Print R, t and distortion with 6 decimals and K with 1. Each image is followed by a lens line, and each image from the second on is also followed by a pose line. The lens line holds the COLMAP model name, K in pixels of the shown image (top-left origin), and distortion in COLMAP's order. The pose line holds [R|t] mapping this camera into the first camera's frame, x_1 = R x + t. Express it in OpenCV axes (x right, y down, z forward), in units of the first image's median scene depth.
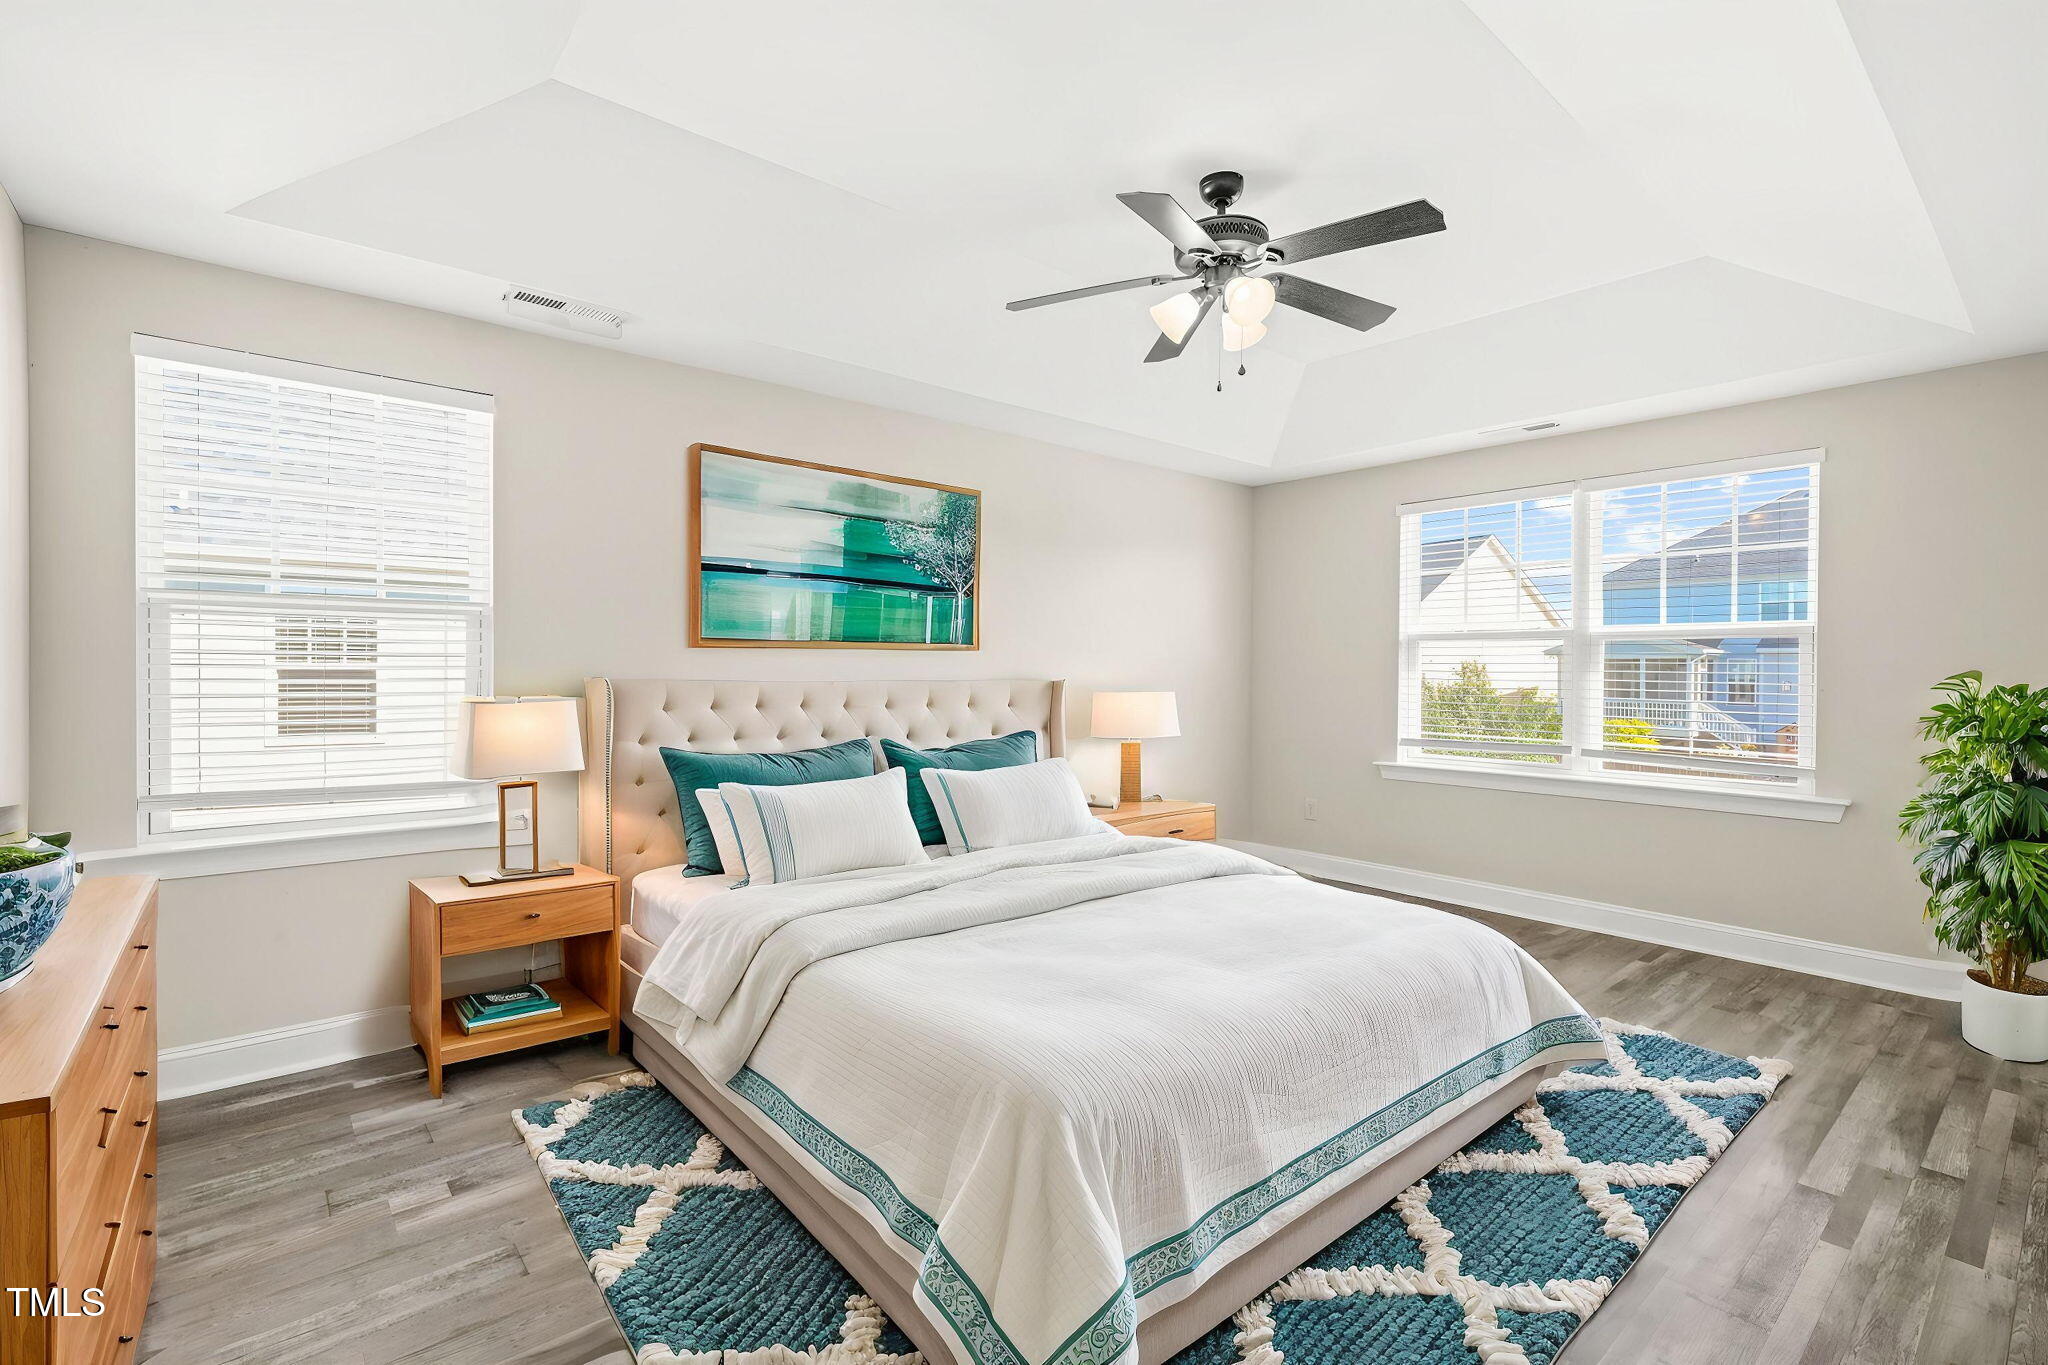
lens RADIAL K [[917.0, 0, 1012.7], [0, 917.0, 676.1], [0, 0, 1]] dist [0.001580, 0.000233]
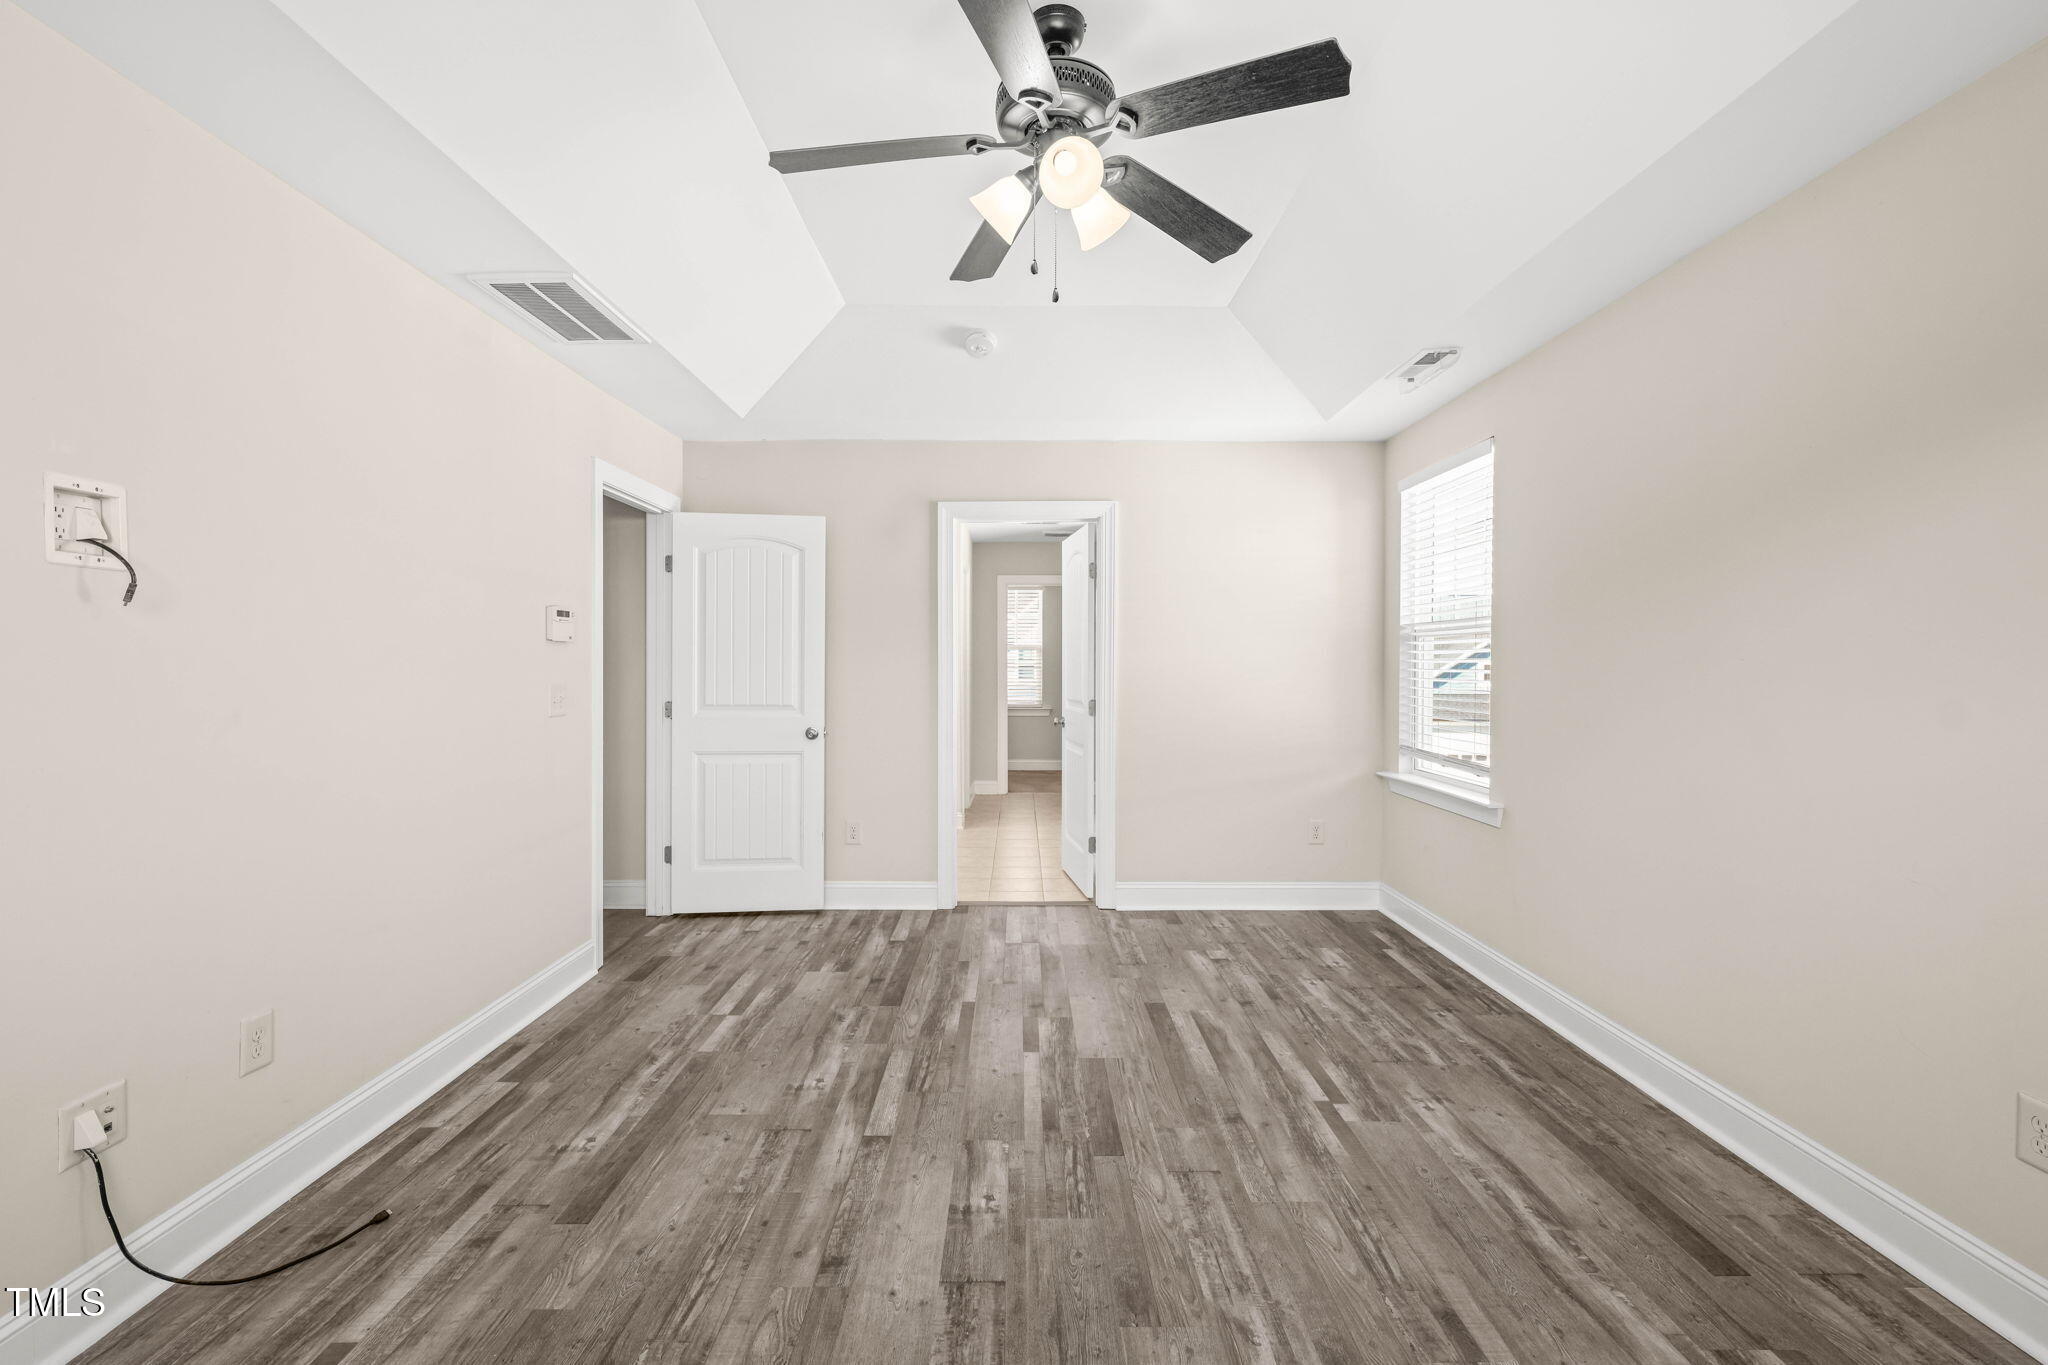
lens RADIAL K [[917.0, 0, 1012.7], [0, 917.0, 676.1], [0, 0, 1]] dist [0.001580, 0.000233]
pose [[-0.638987, 0.003047, -0.769211, 1.051224], [-0.009444, 0.999886, 0.011806, -0.022612], [0.769159, 0.014808, -0.638885, 1.839368]]
